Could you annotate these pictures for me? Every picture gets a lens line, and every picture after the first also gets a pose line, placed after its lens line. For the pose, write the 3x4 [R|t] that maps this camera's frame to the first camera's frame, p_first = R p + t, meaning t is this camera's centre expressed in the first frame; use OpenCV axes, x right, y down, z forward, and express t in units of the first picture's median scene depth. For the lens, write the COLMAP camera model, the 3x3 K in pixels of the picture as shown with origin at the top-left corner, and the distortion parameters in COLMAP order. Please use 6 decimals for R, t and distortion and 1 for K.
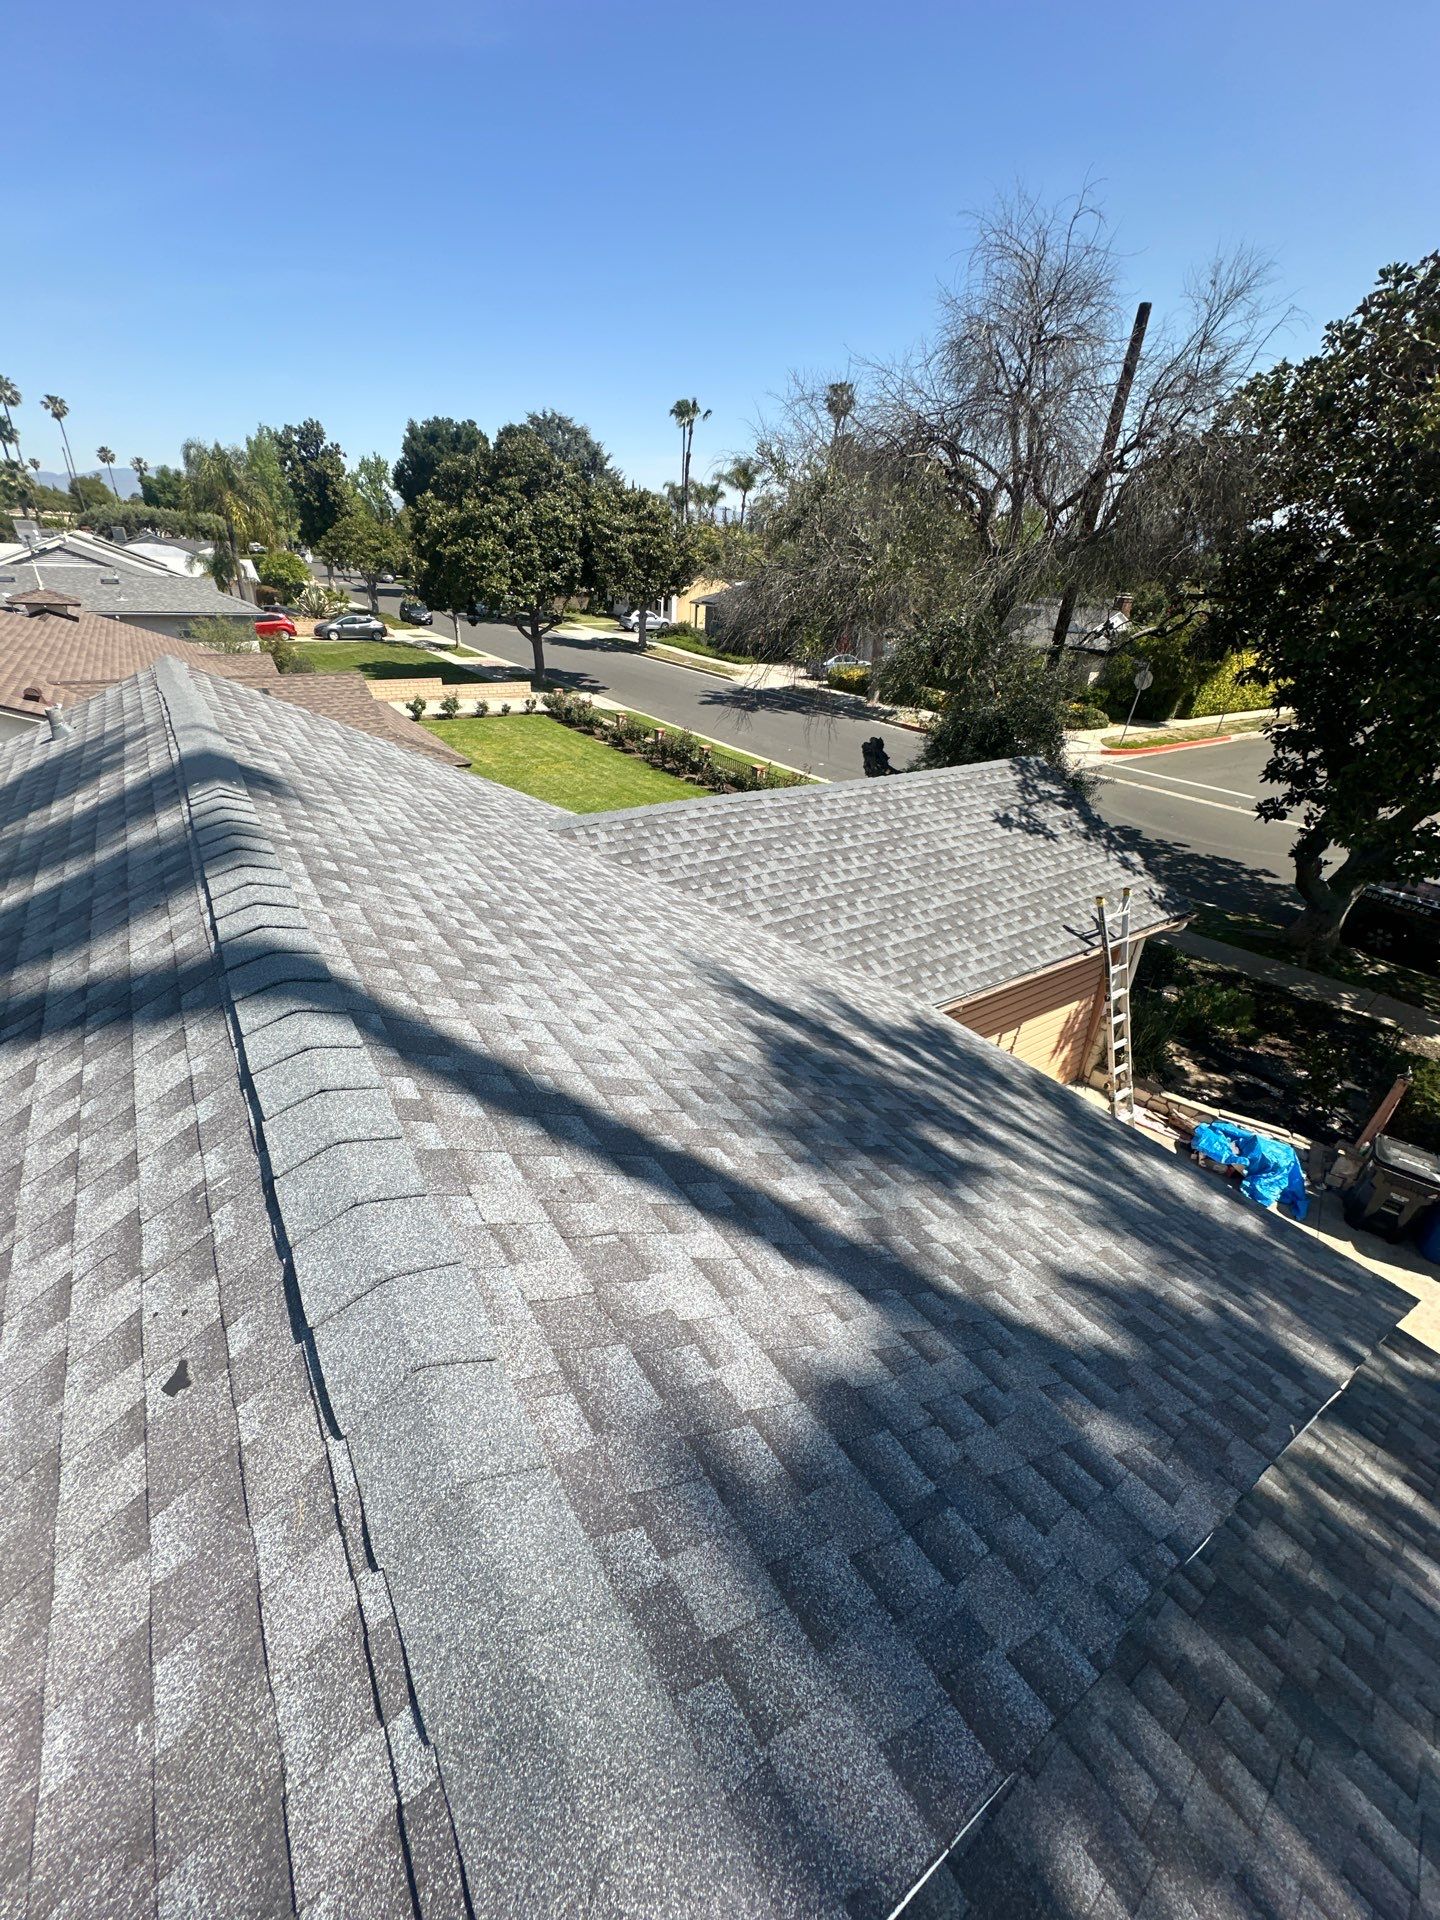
lens RADIAL K [[762.8, 0, 717.7], [0, 762.8, 957.0], [0, 0, 1]] dist [-0.004538, 0.001237]
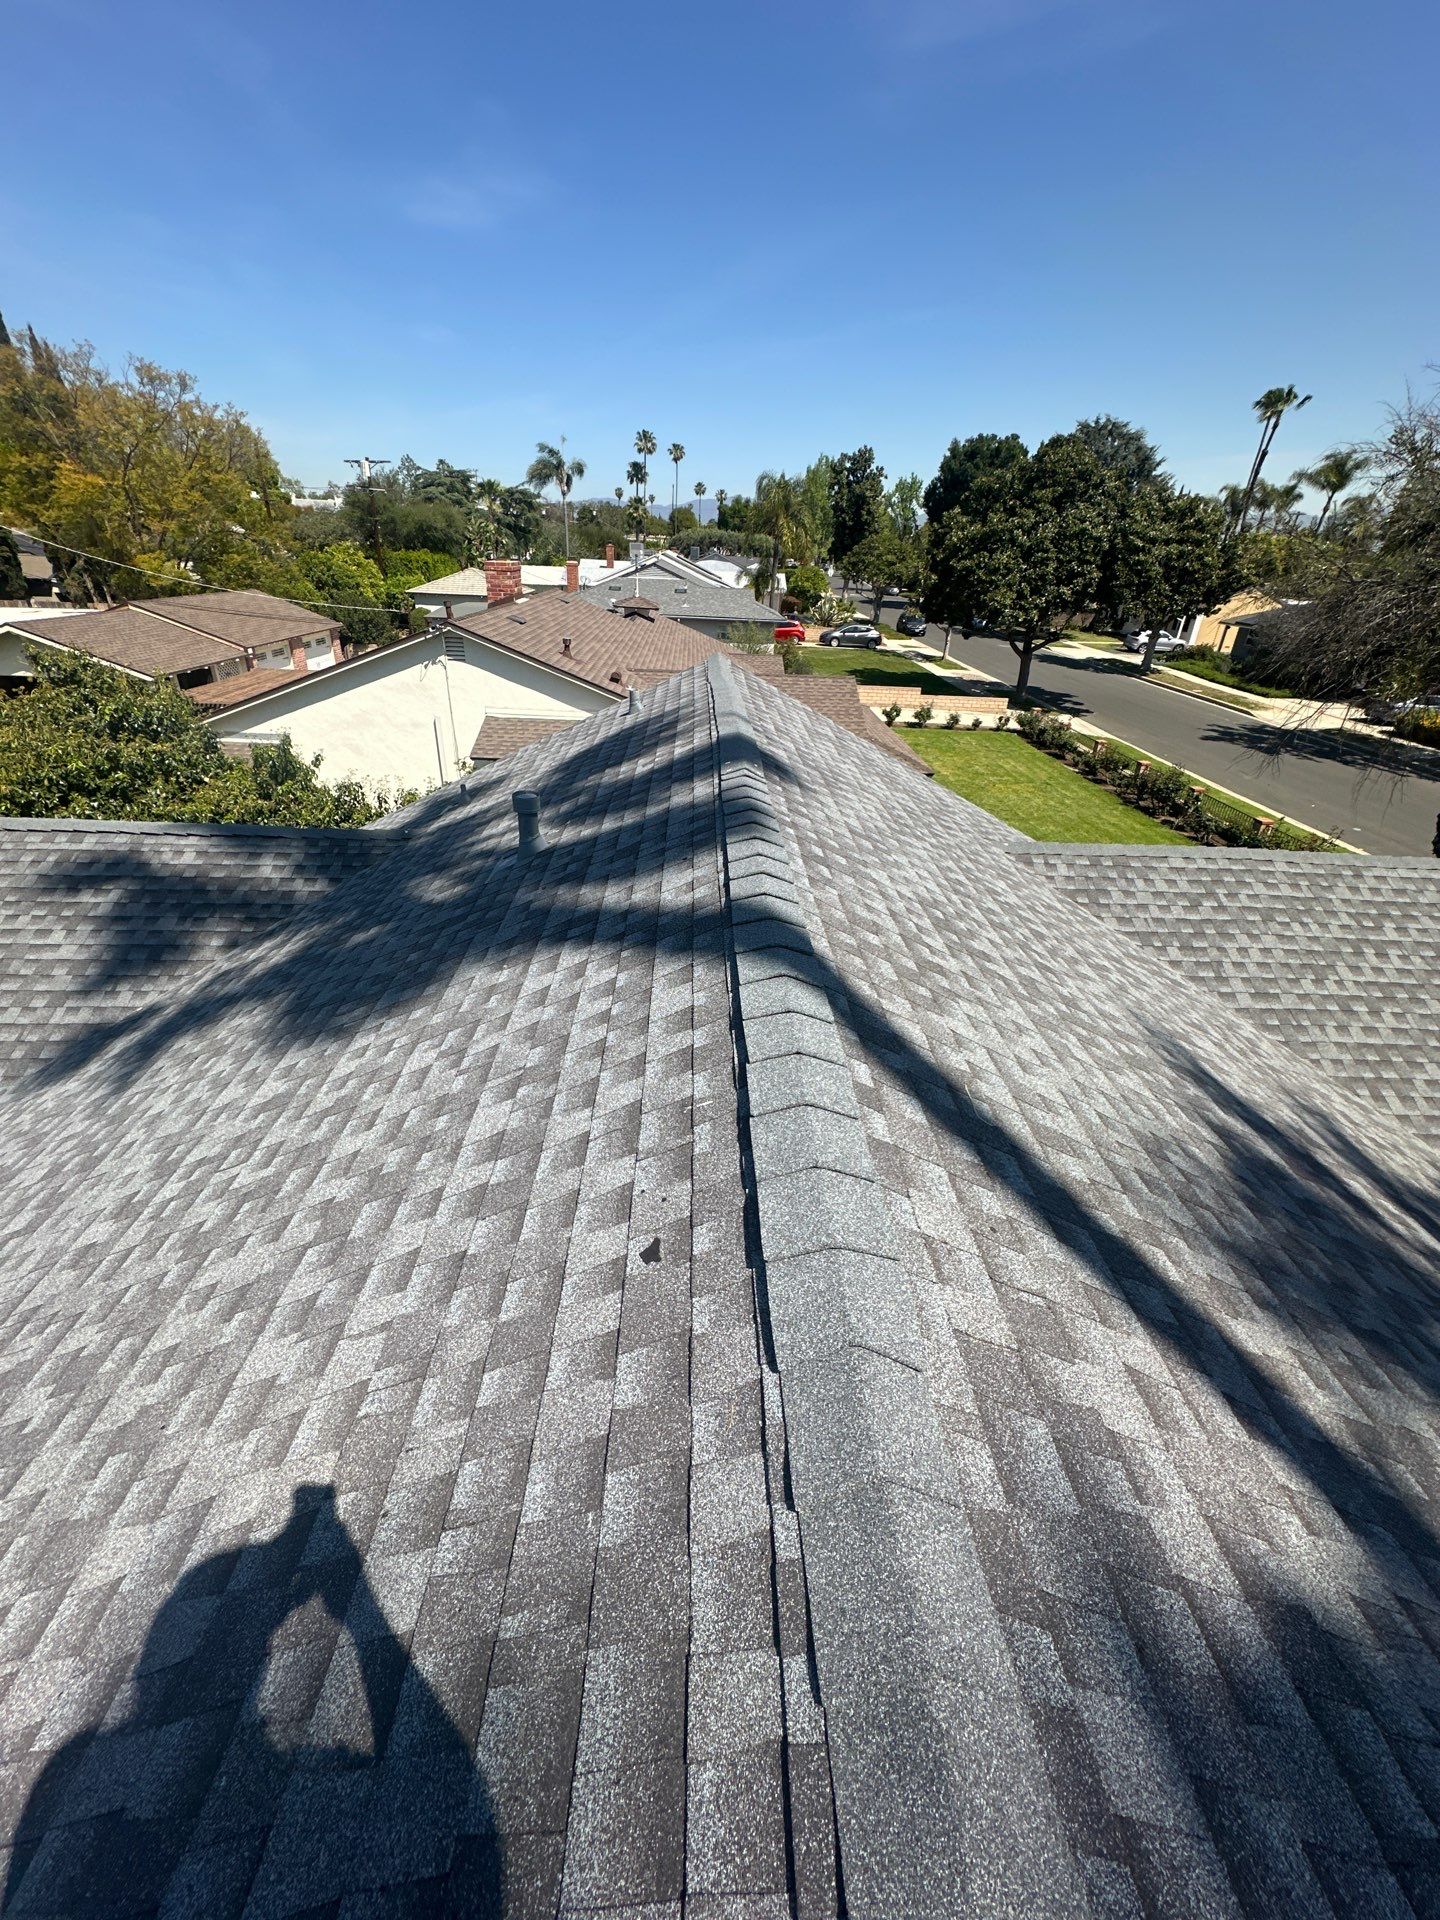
lens RADIAL K [[762.8, 0, 719.8], [0, 762.8, 957.9], [0, 0, 1]] dist [-0.004538, 0.001237]
pose [[0.841088, 0.242279, -0.483603, -0.020285], [-0.248905, 0.967151, 0.051633, 0.002576], [0.480226, 0.076943, 0.873763, -0.004278]]
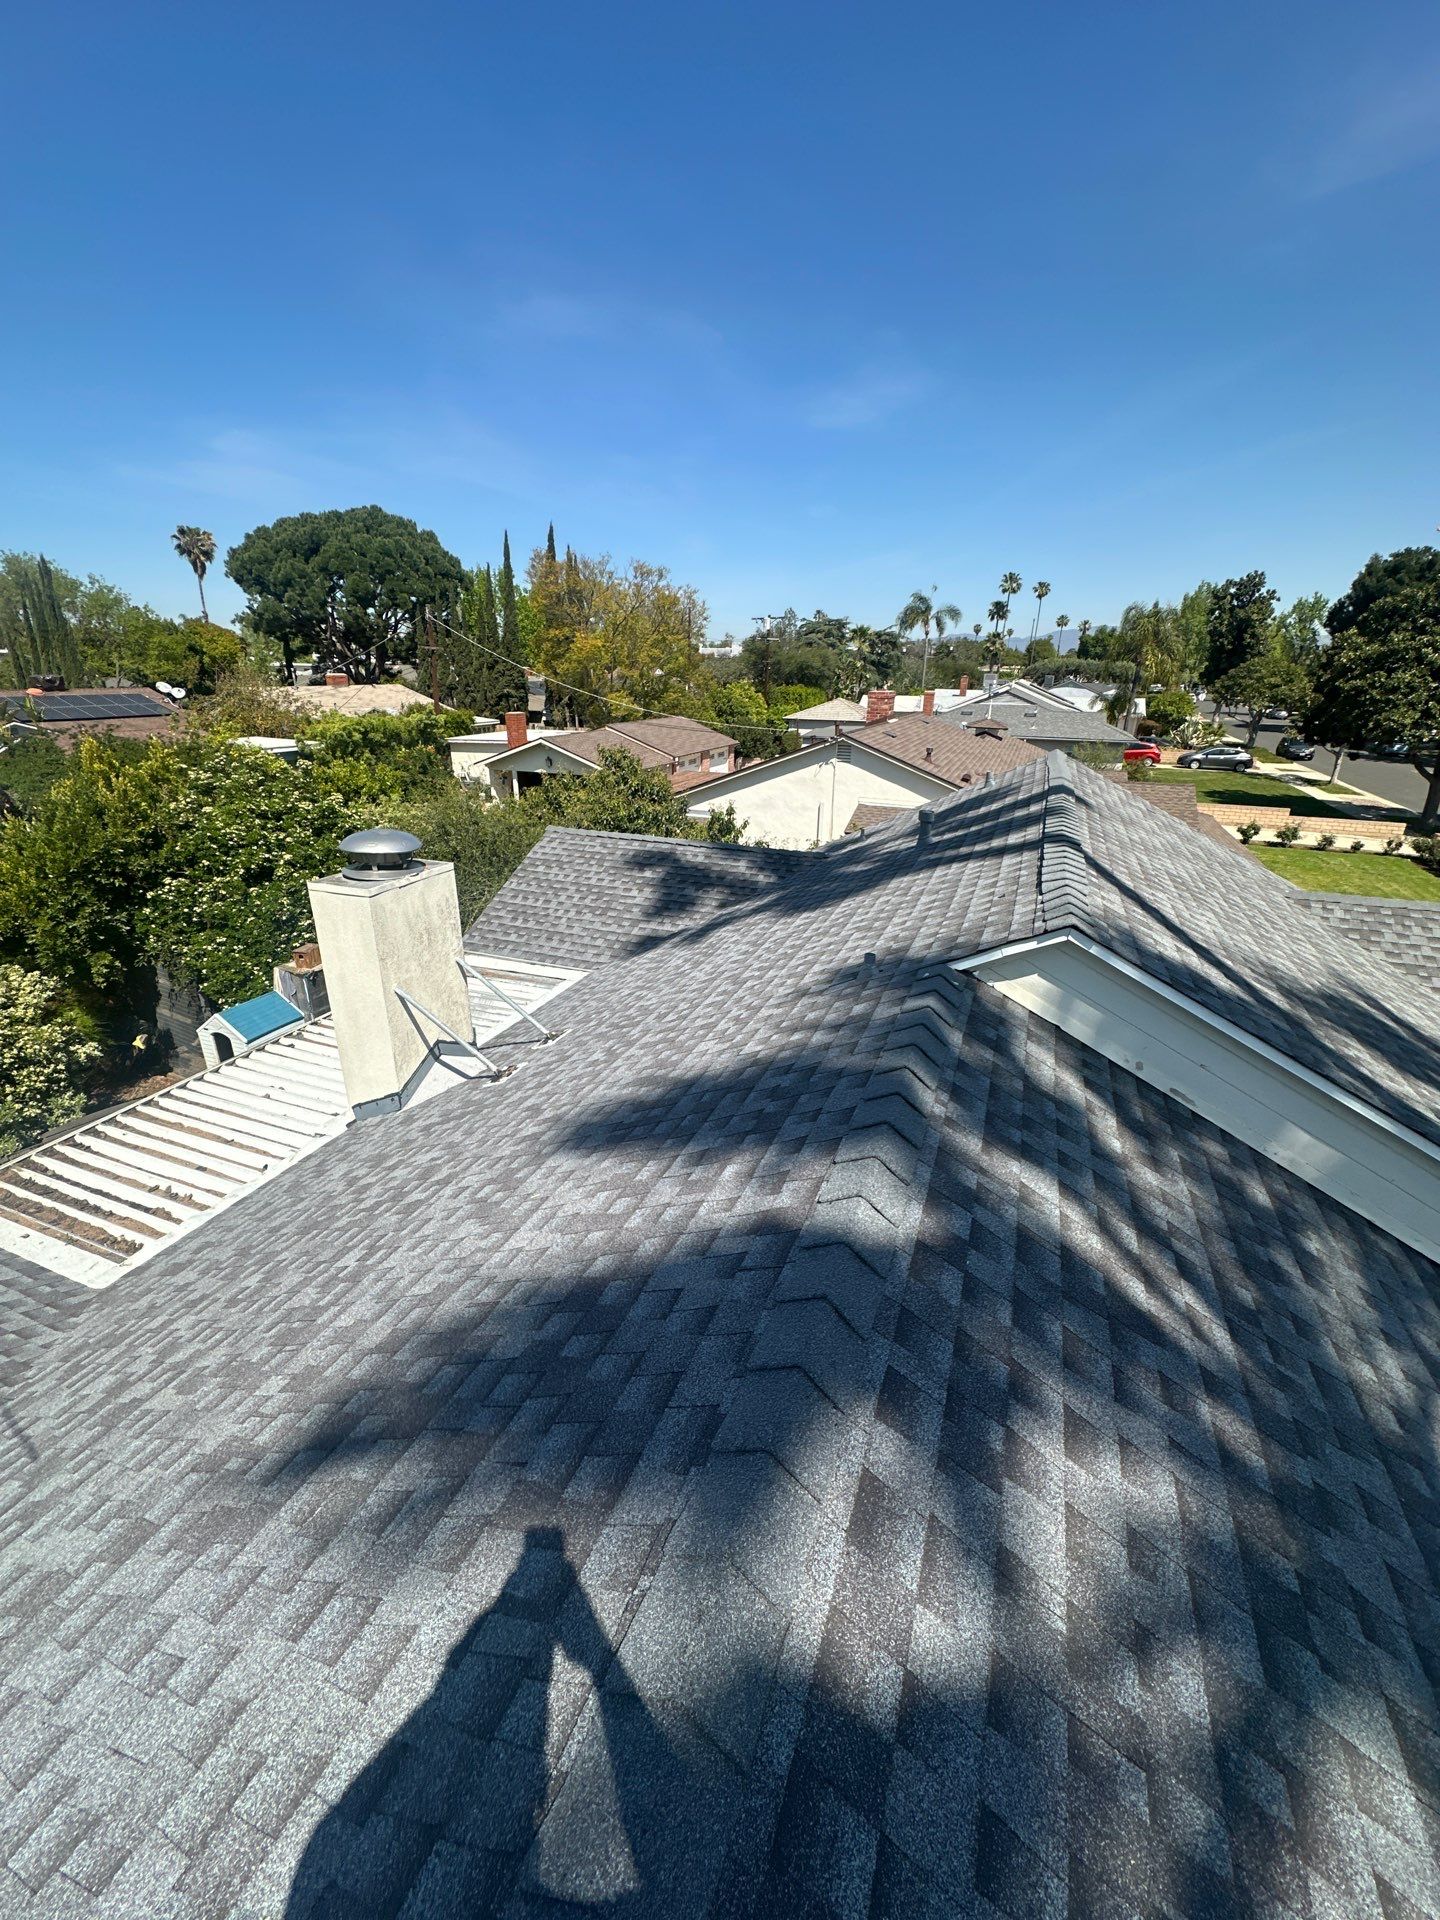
lens RADIAL K [[762.8, 0, 718.8], [0, 762.8, 960.3], [0, 0, 1]] dist [-0.004538, 0.001237]
pose [[0.550338, 0.254087, -0.795342, 0.202461], [-0.370962, 0.927799, 0.039715, 0.160110], [0.748008, 0.273185, 0.604859, -0.283585]]
